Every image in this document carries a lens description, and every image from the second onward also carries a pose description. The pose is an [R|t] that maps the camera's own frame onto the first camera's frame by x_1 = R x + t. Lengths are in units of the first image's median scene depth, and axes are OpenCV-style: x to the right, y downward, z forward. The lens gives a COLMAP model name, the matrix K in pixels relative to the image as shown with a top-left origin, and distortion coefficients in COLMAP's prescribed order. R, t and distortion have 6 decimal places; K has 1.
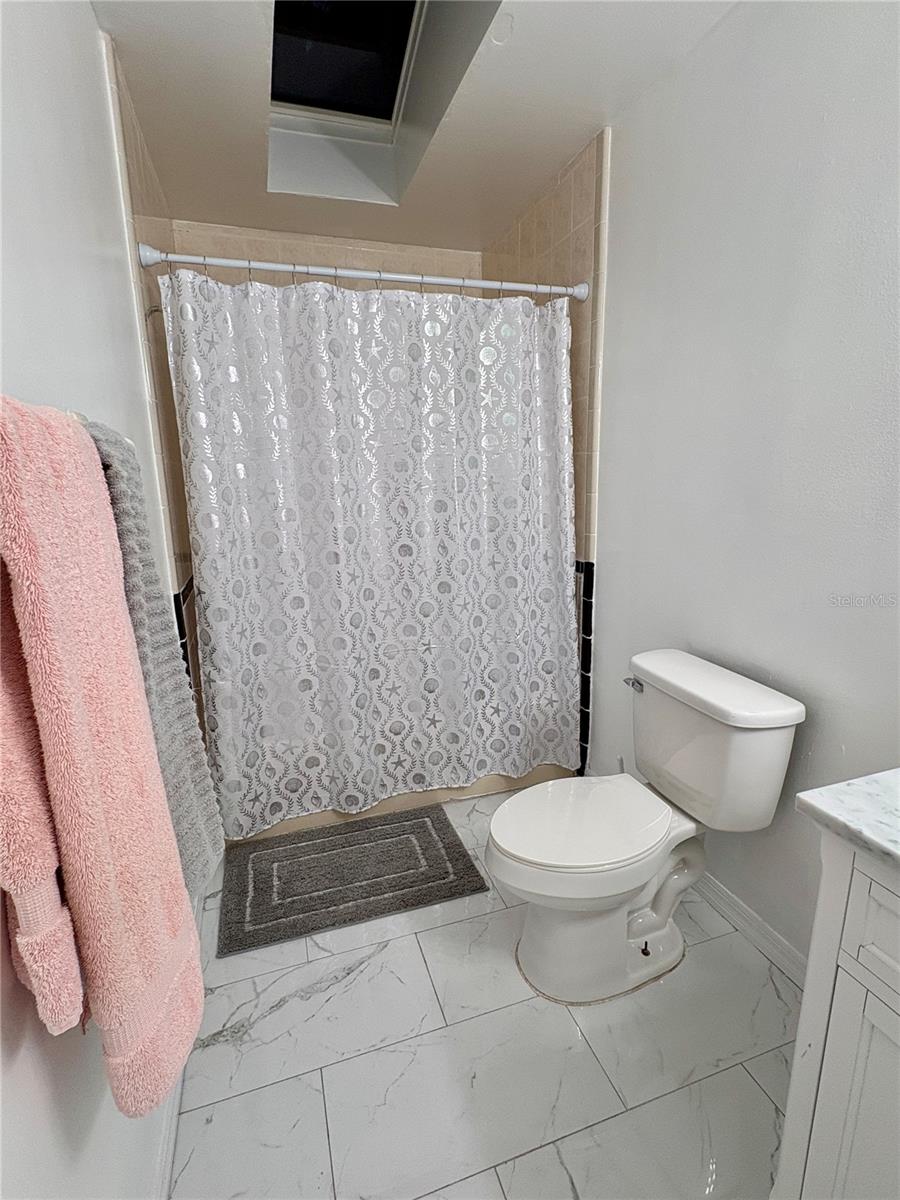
lens RADIAL K [[558.5, 0, 449.9], [0, 558.5, 601.0], [0, 0, 1]] dist [-0.002473, 0.002418]
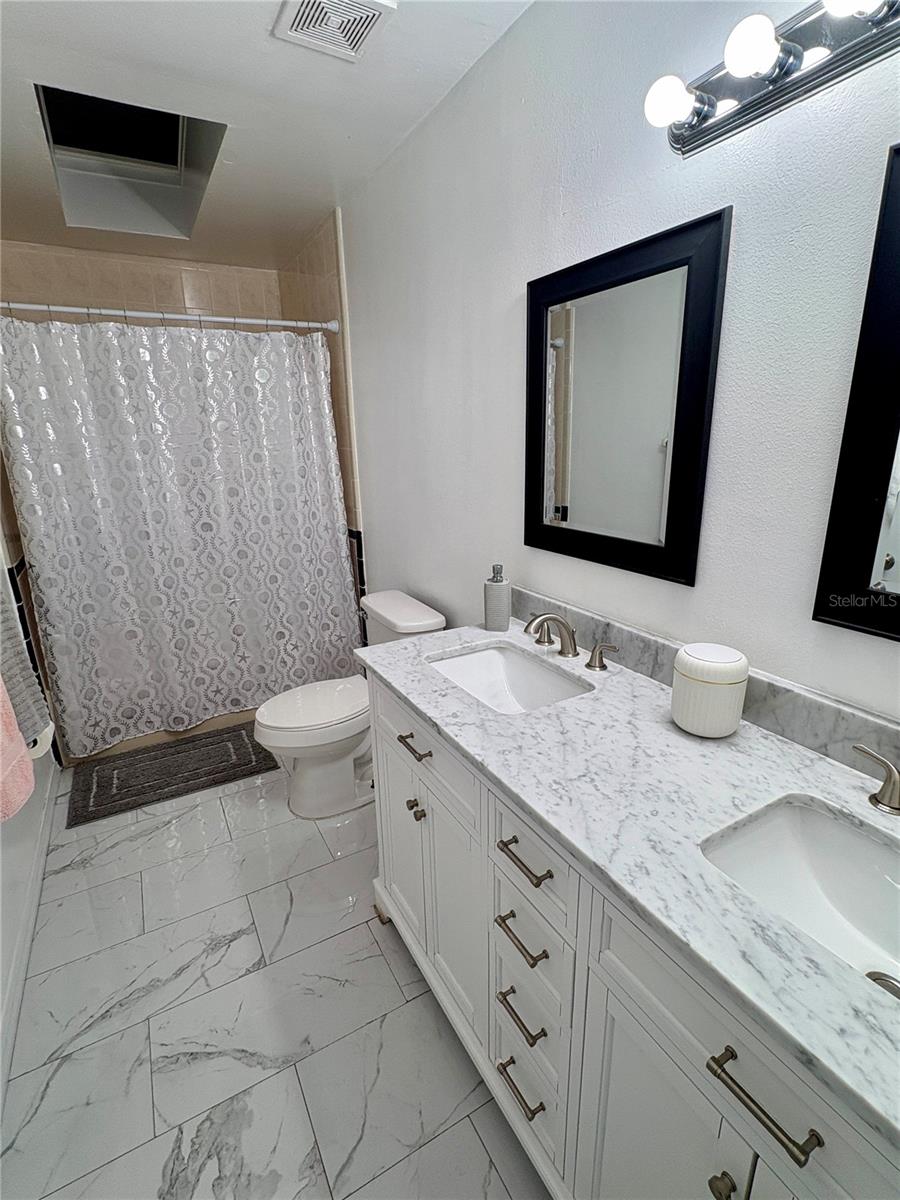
lens RADIAL K [[558.5, 0, 448.8], [0, 558.5, 599.4], [0, 0, 1]] dist [-0.002473, 0.002418]
pose [[0.981447, -0.056194, 0.183316, 0.232389], [0.044914, 0.996866, 0.065116, 0.018521], [-0.186401, -0.055674, 0.980895, -0.401154]]
